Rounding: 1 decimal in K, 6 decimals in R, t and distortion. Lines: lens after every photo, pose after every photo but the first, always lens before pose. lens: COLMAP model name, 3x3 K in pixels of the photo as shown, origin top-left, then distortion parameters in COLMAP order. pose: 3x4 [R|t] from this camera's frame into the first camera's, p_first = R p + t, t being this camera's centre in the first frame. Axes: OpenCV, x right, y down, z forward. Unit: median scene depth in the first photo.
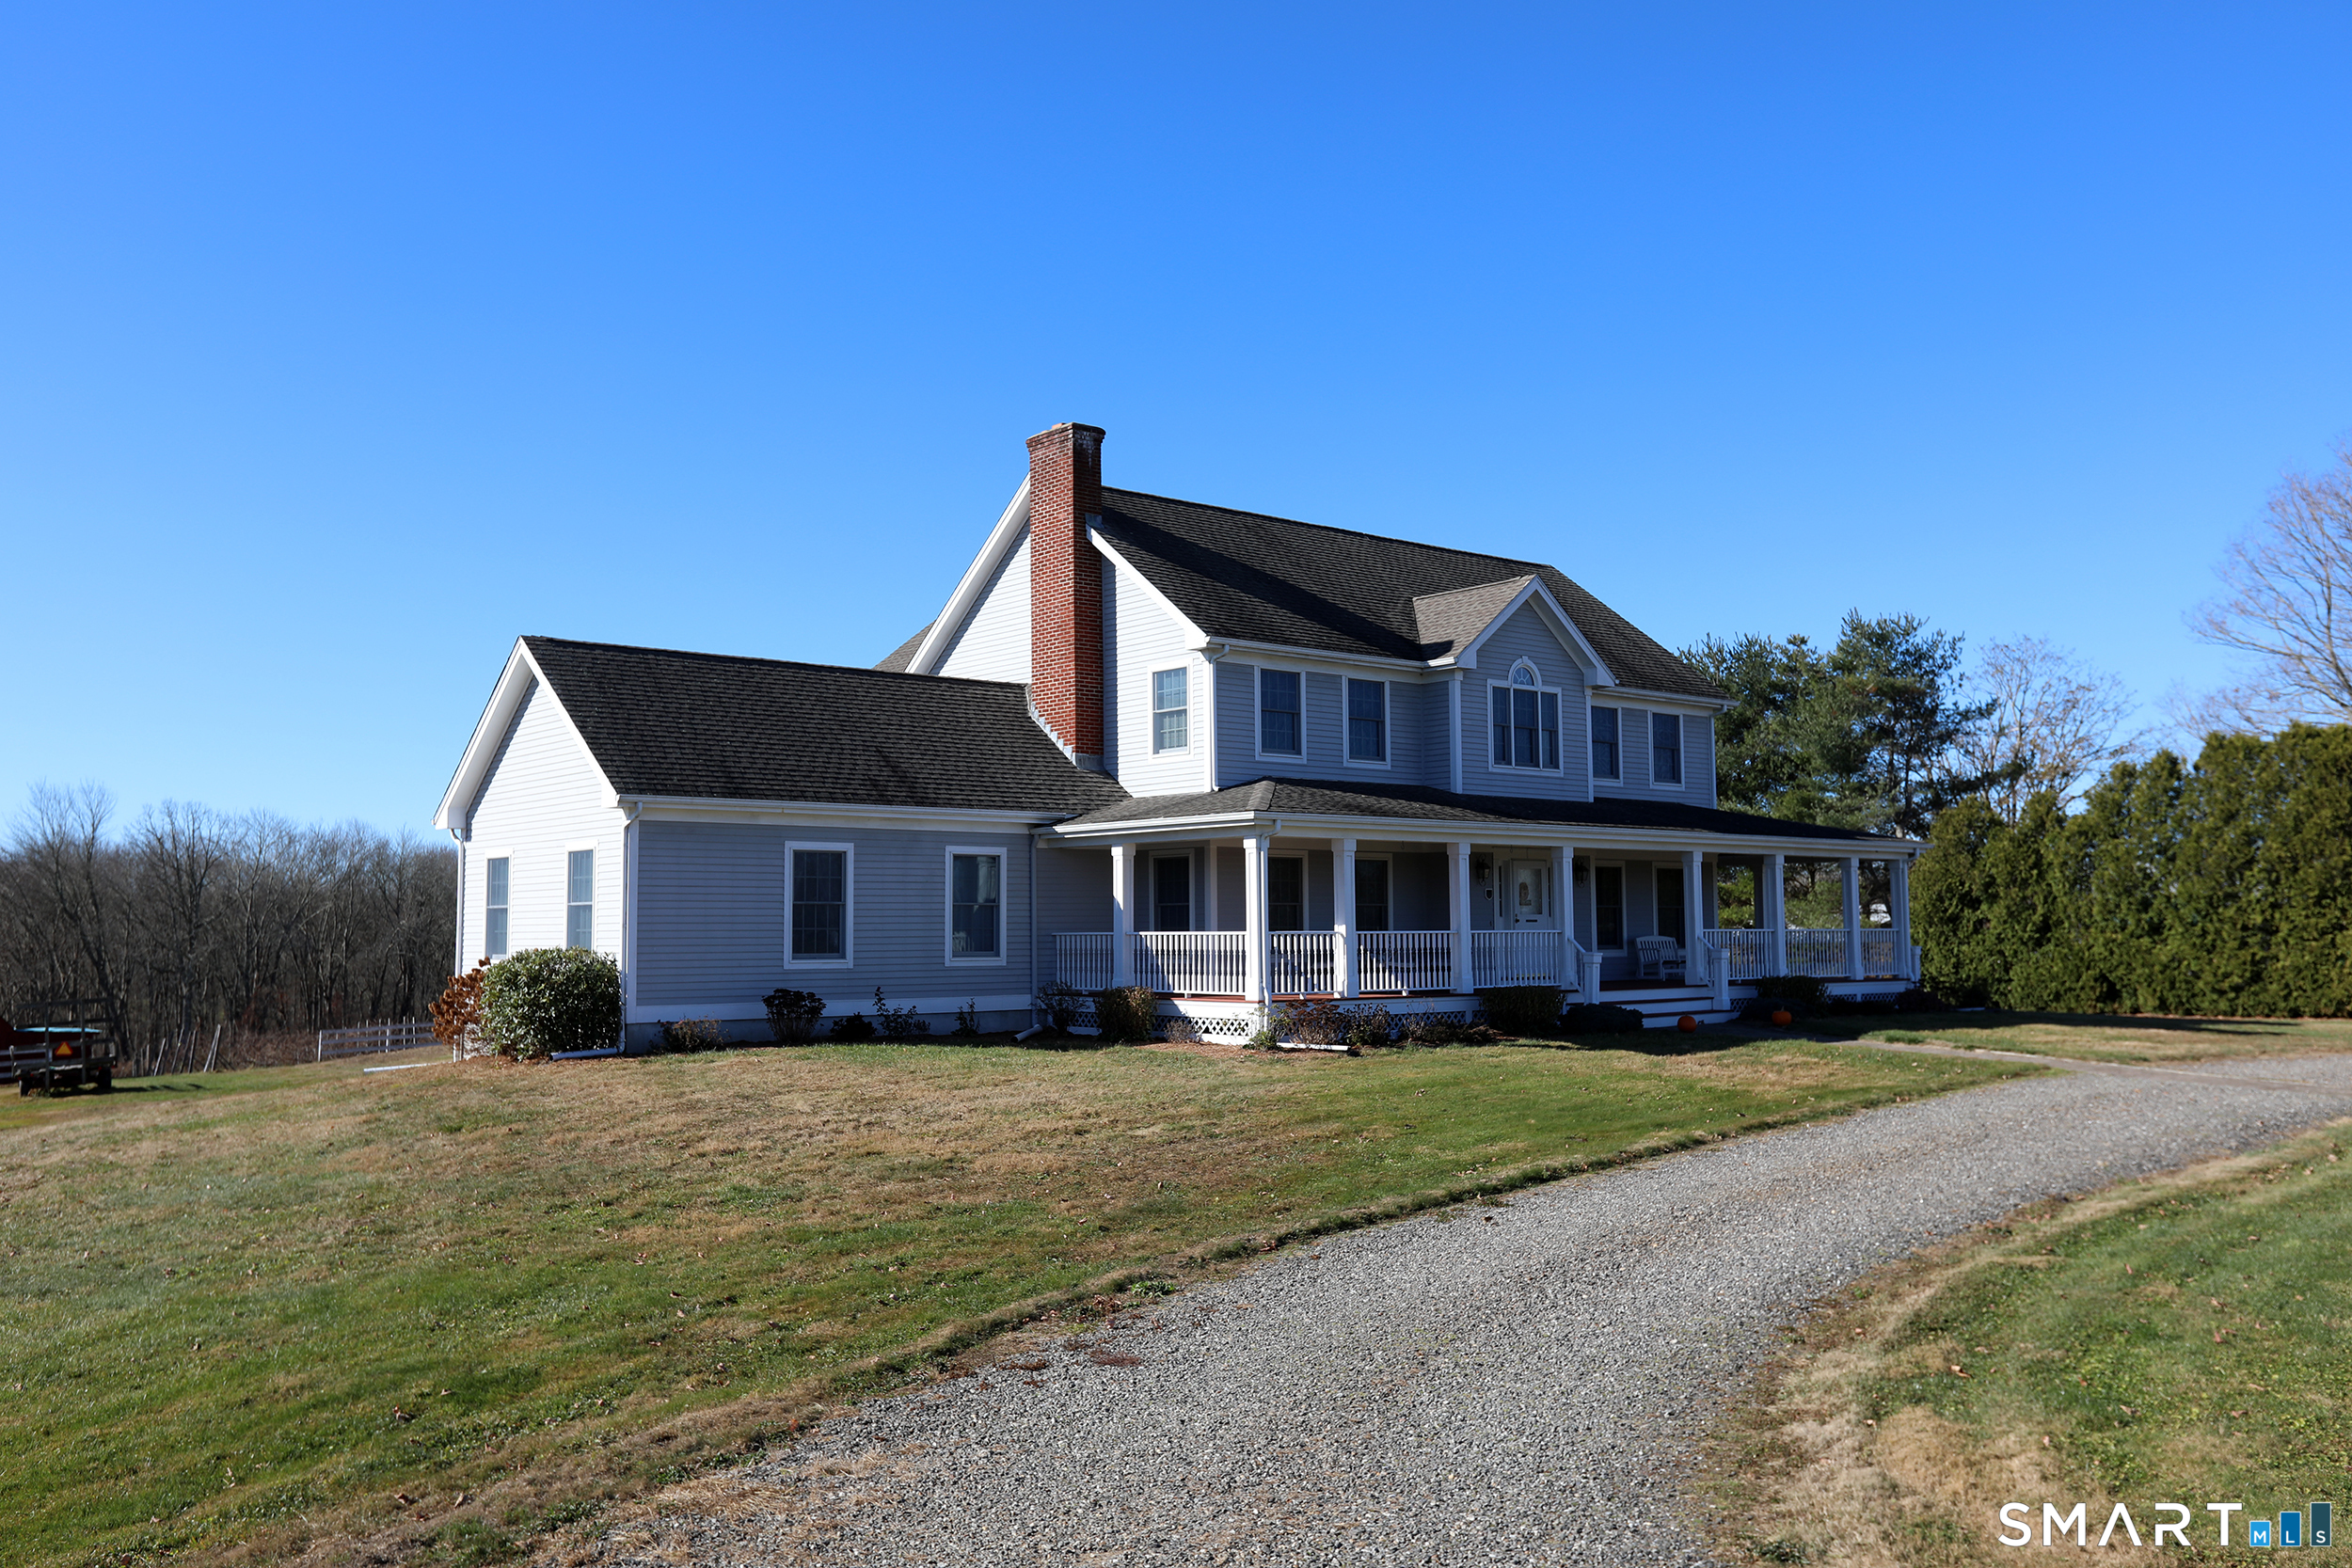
lens RADIAL K [[2003.8, 0, 1166.4], [0, 2003.8, 784.6], [0, 0, 1]] dist [0.030220, 0.036736]
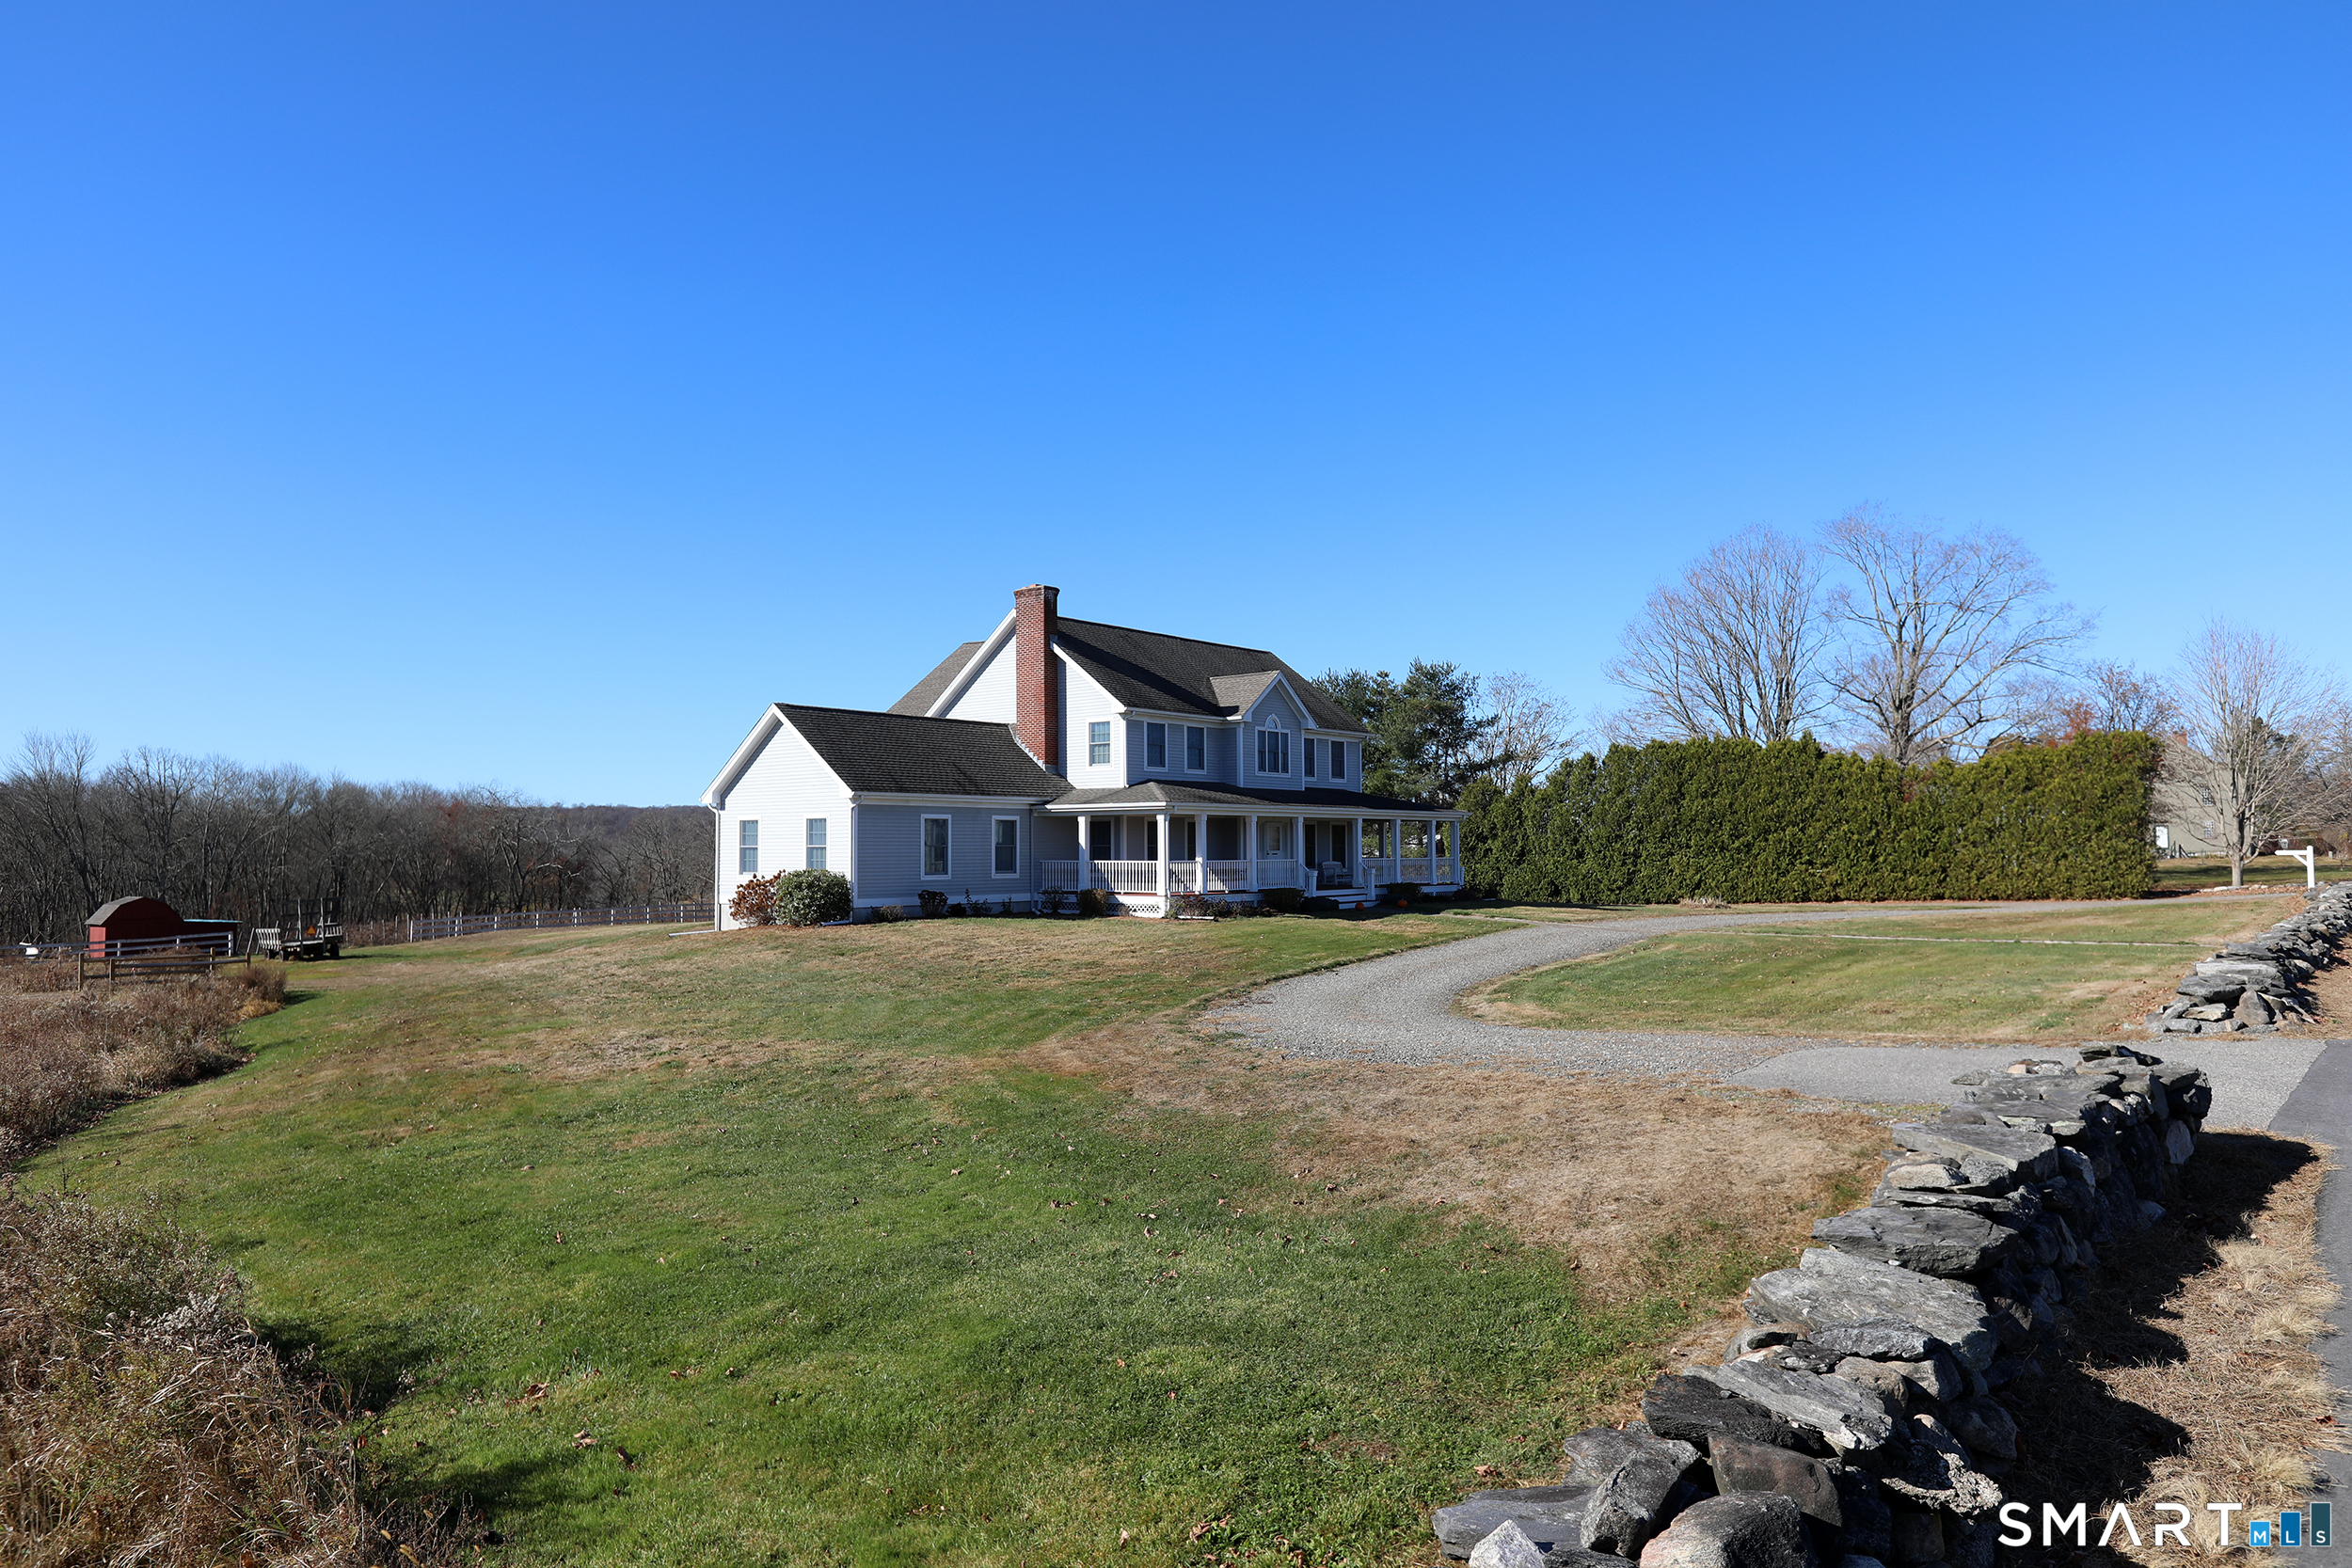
lens RADIAL K [[1563.9, 0, 1178.2], [0, 1563.9, 786.1], [0, 0, 1]] dist [-0.008744, -0.000279]
pose [[0.980484, 0.010508, 0.196318, -0.207171], [-0.017009, 0.999360, 0.031458, -0.042874], [-0.195862, -0.034184, 0.980036, -0.447191]]
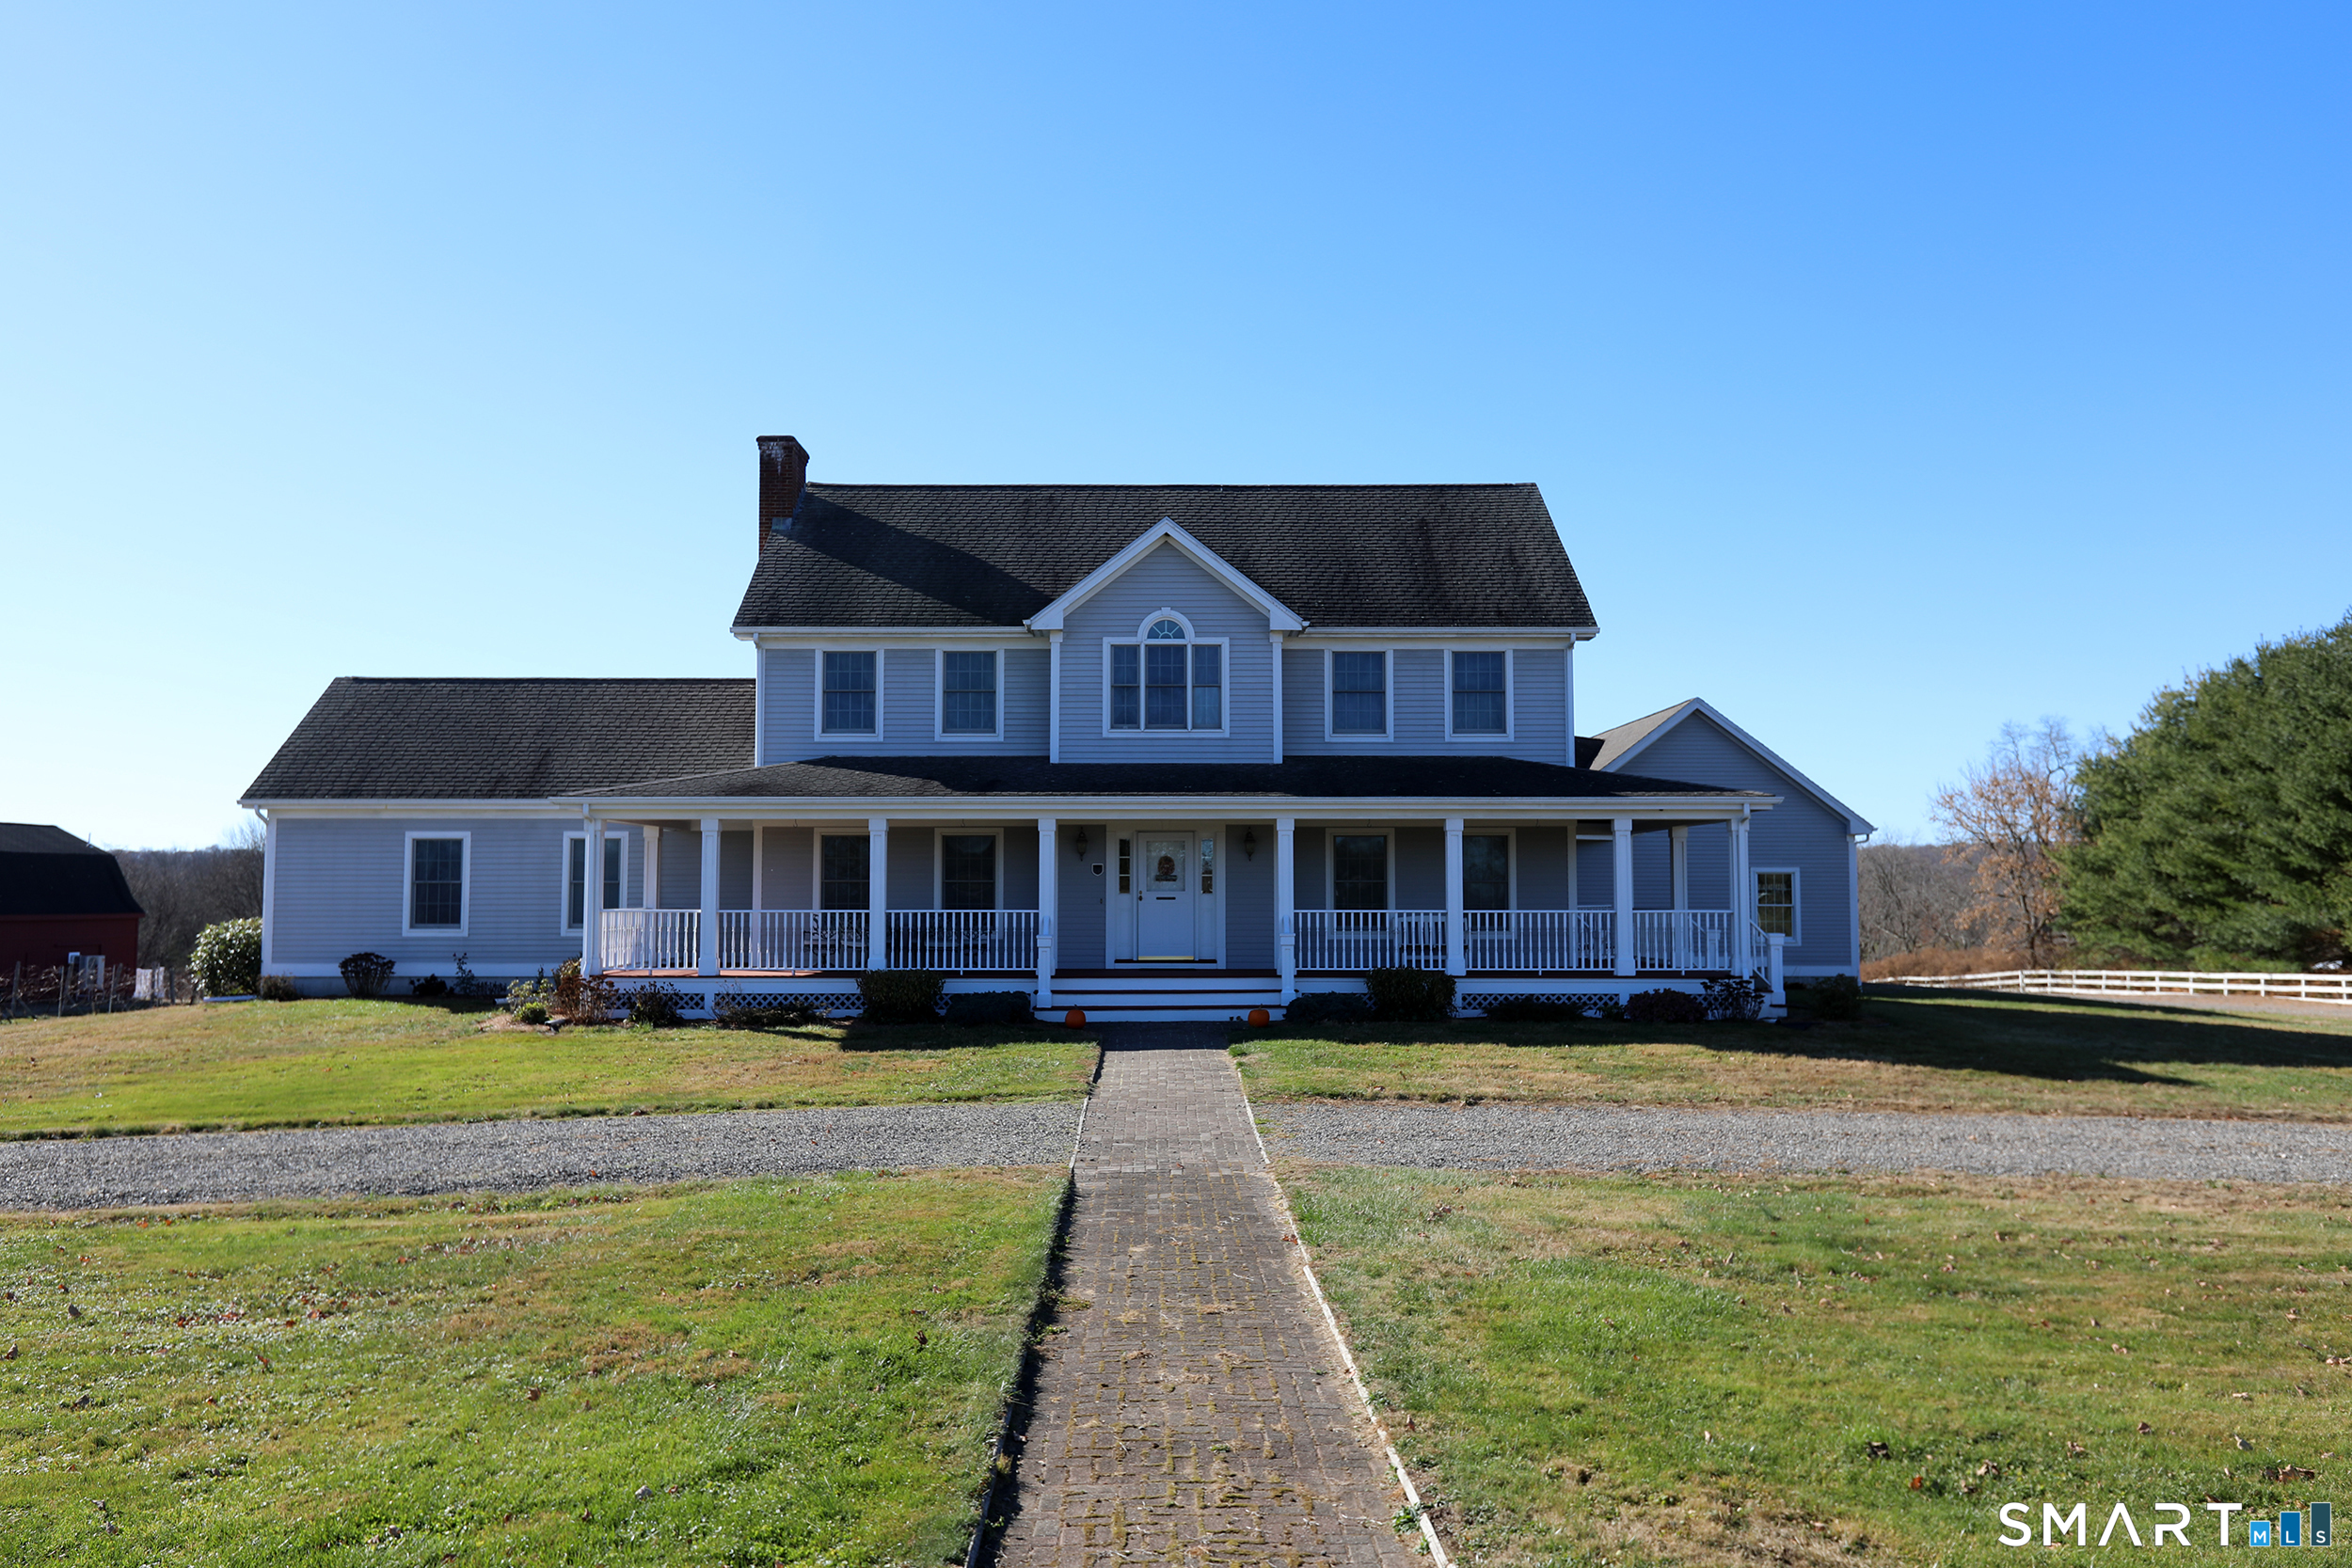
lens RADIAL K [[1819.5, 0, 1177.6], [0, 1819.5, 783.3], [0, 0, 1]] dist [0.016486, 0.005125]
pose [[0.755387, -0.034450, -0.654372, 0.758623], [0.042957, 0.999072, -0.003008, 0.019130], [0.653869, -0.025838, 0.756166, 0.400098]]
